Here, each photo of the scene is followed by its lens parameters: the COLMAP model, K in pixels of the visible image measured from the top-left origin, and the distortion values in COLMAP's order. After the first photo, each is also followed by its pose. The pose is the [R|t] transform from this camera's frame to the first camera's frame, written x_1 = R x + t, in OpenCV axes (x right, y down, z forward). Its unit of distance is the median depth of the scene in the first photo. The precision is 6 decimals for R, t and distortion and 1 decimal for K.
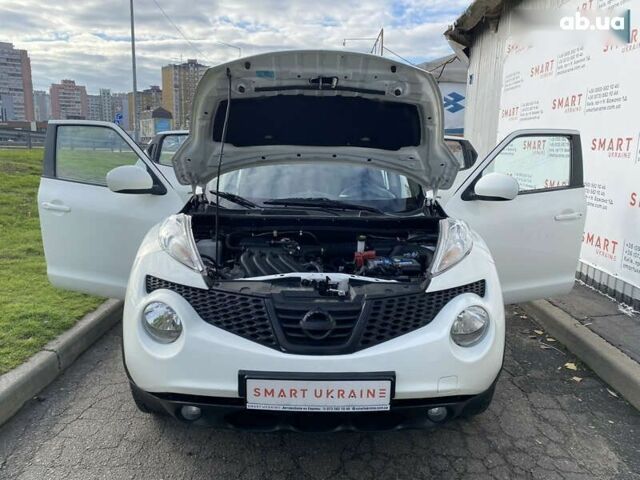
lens RADIAL K [[487.8, 0, 318.5], [0, 487.8, 240.8], [0, 0, 1]] dist [0.024551, -0.019621]
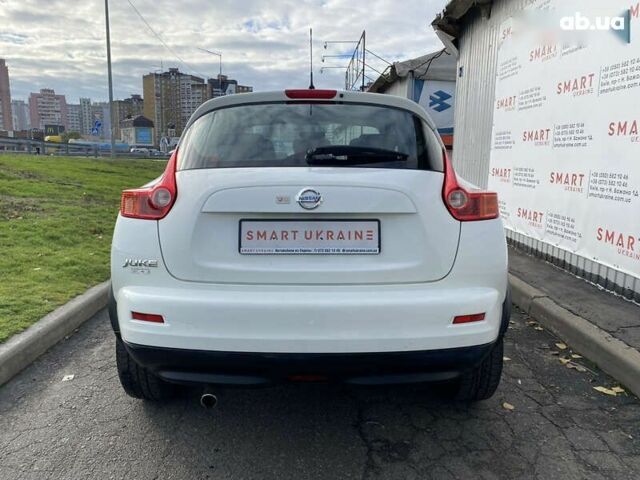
lens RADIAL K [[487.8, 0, 316.8], [0, 487.8, 236.5], [0, 0, 1]] dist [0.024551, -0.019621]
pose [[0.999494, -0.012630, 0.029181, 0.010405], [0.013334, 0.999622, -0.024044, 0.014276], [-0.028867, 0.024421, 0.999285, 0.211406]]
